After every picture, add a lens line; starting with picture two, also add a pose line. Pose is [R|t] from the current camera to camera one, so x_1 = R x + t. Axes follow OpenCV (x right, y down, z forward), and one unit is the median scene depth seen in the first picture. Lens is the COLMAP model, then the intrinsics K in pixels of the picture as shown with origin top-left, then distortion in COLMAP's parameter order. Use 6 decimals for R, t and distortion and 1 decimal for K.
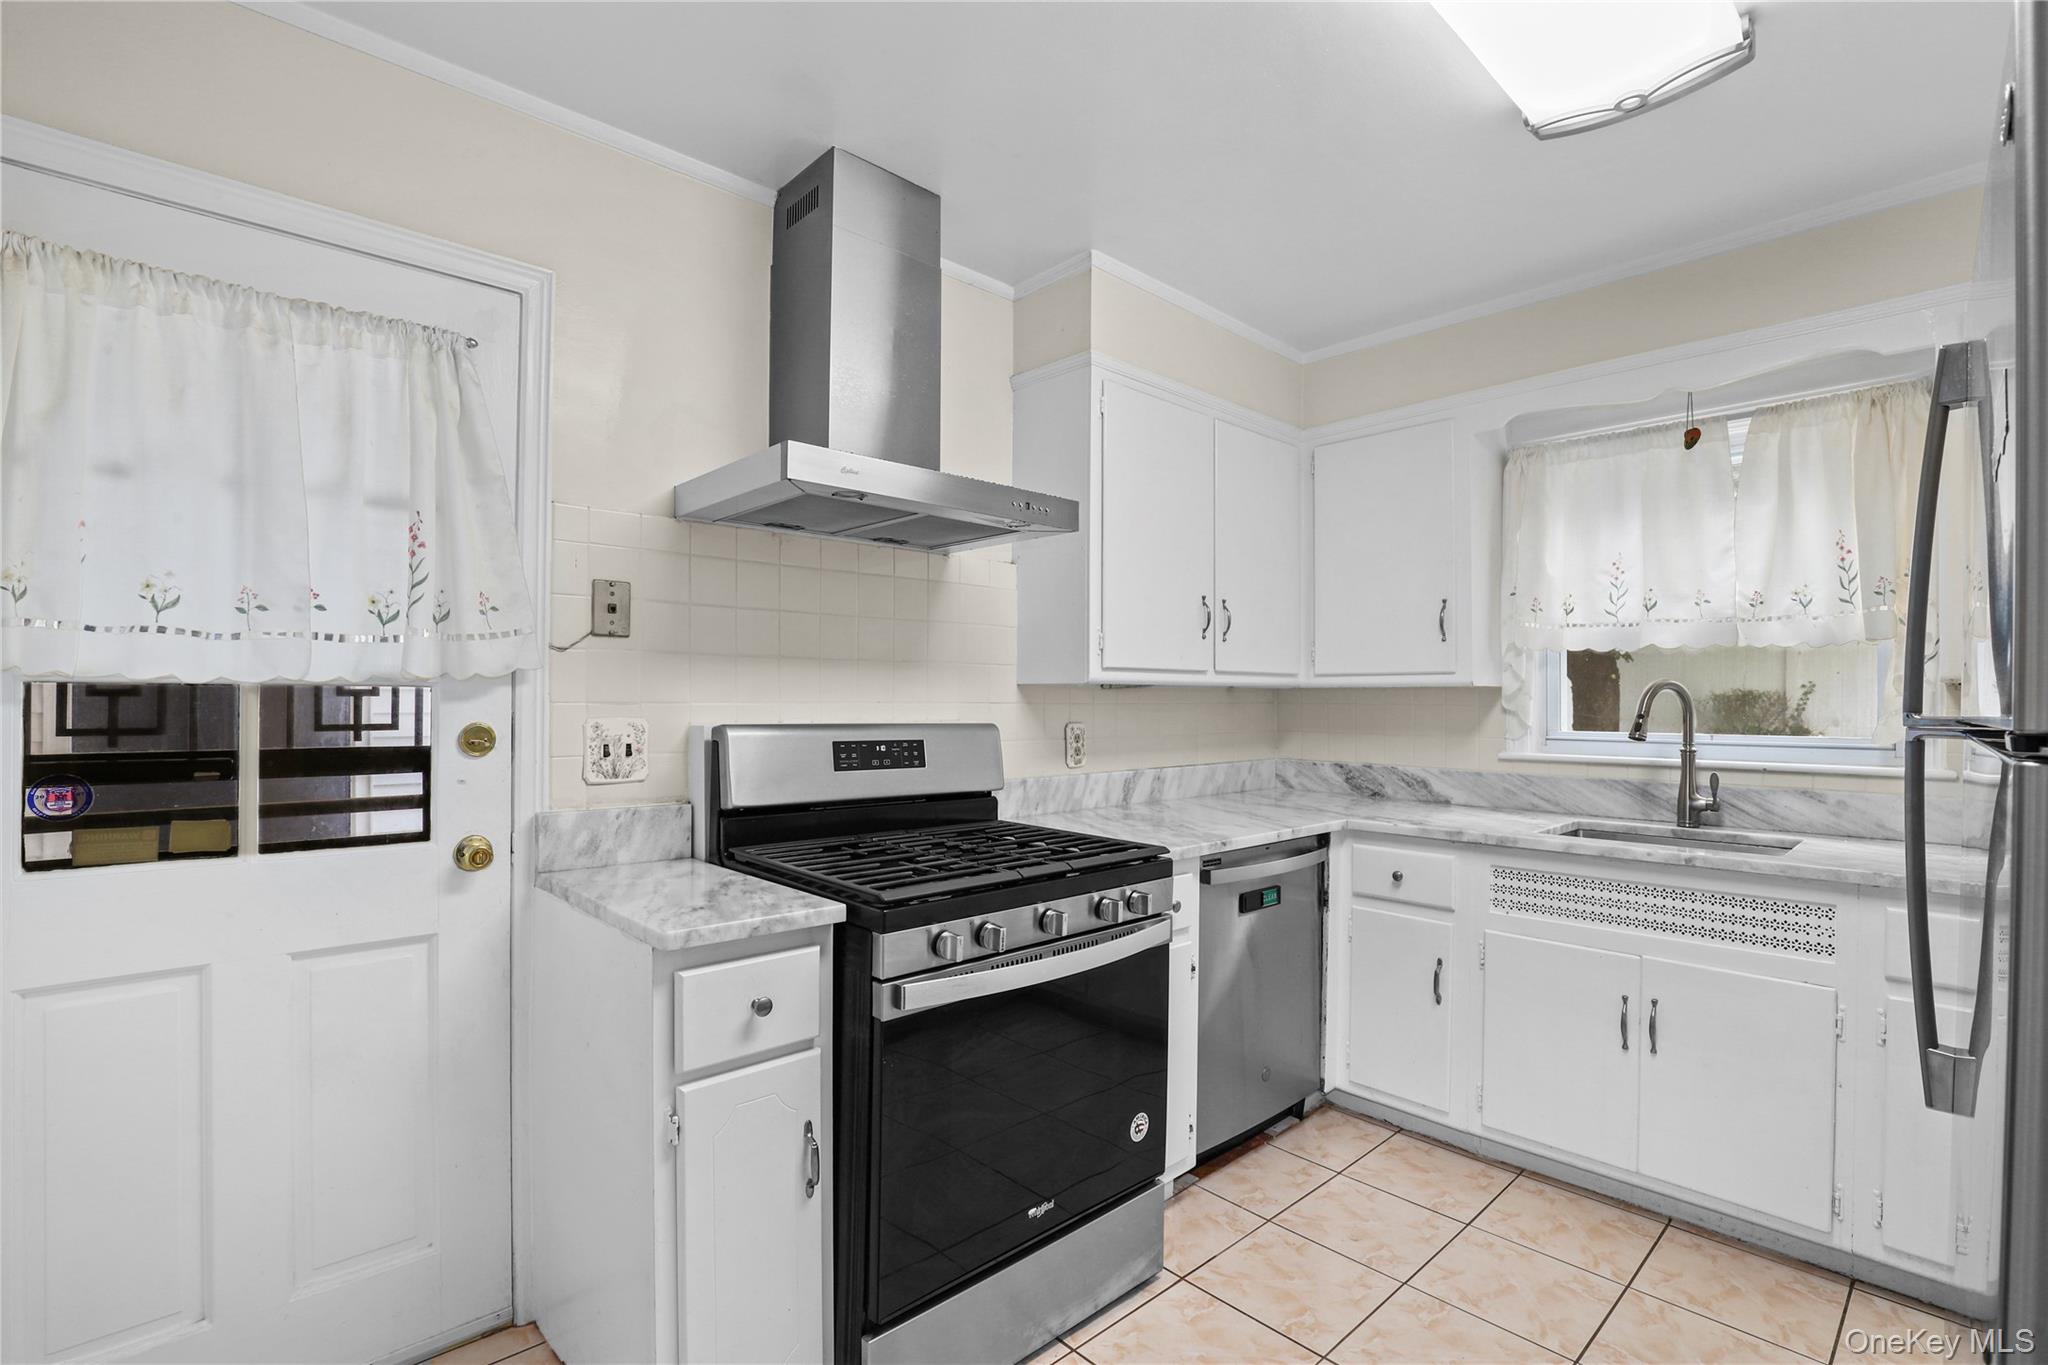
lens RADIAL K [[945.0, 0, 1019.5], [0, 945.0, 692.7], [0, 0, 1]] dist [-0.012205, -0.000409]
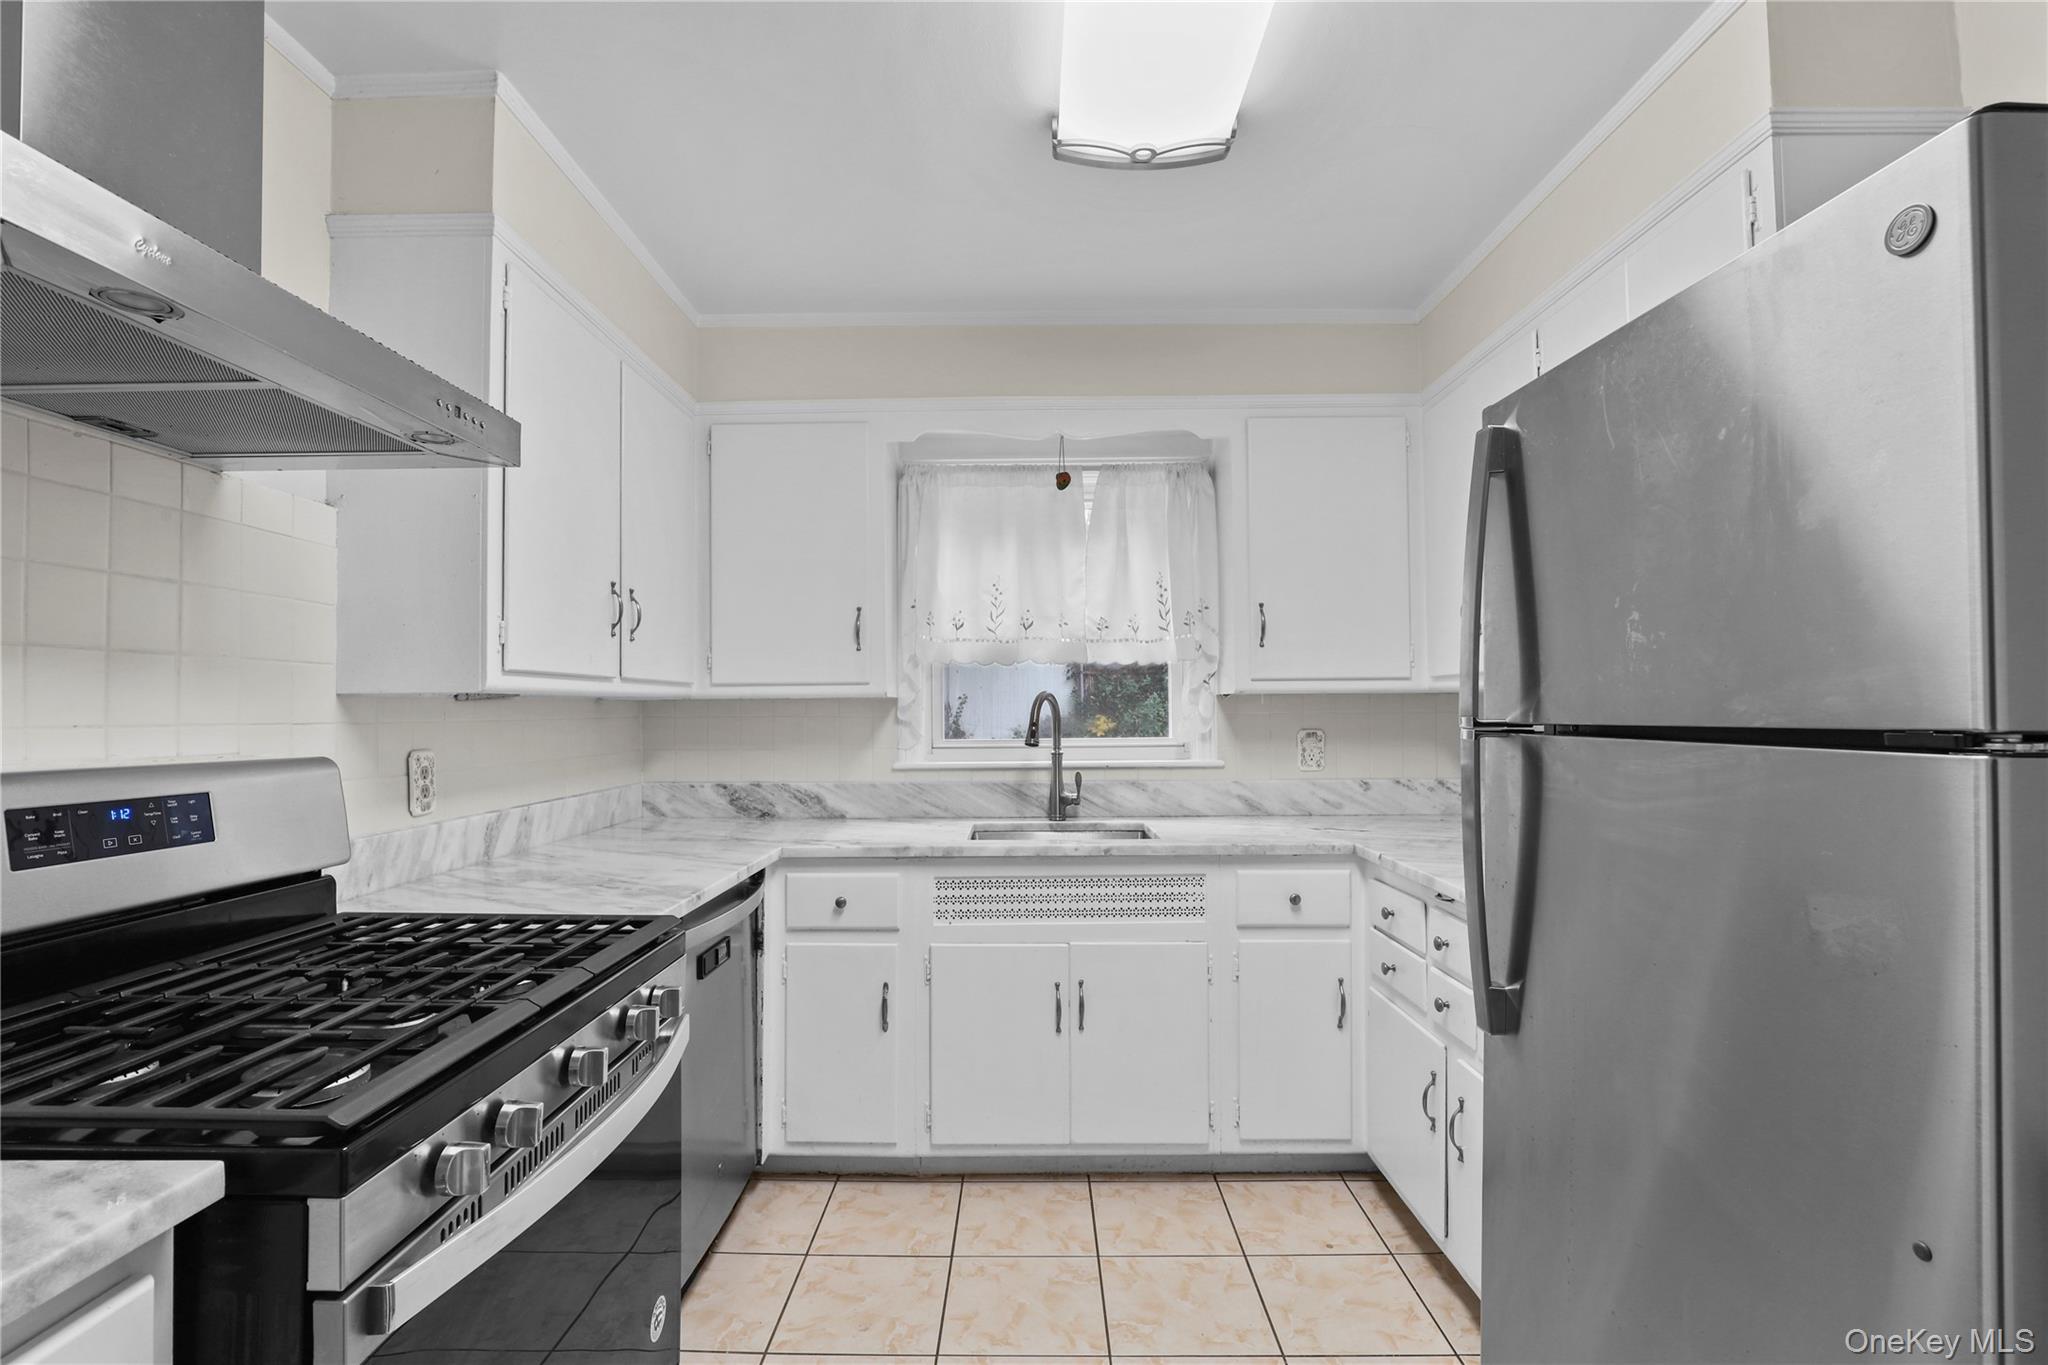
lens RADIAL K [[945.0, 0, 1019.0], [0, 945.0, 691.1], [0, 0, 1]] dist [-0.012205, -0.000409]
pose [[0.693420, 0.004538, 0.720519, -0.166768], [0.006015, 0.999909, -0.012086, -0.000376], [-0.720509, 0.012714, 0.693329, 0.266696]]
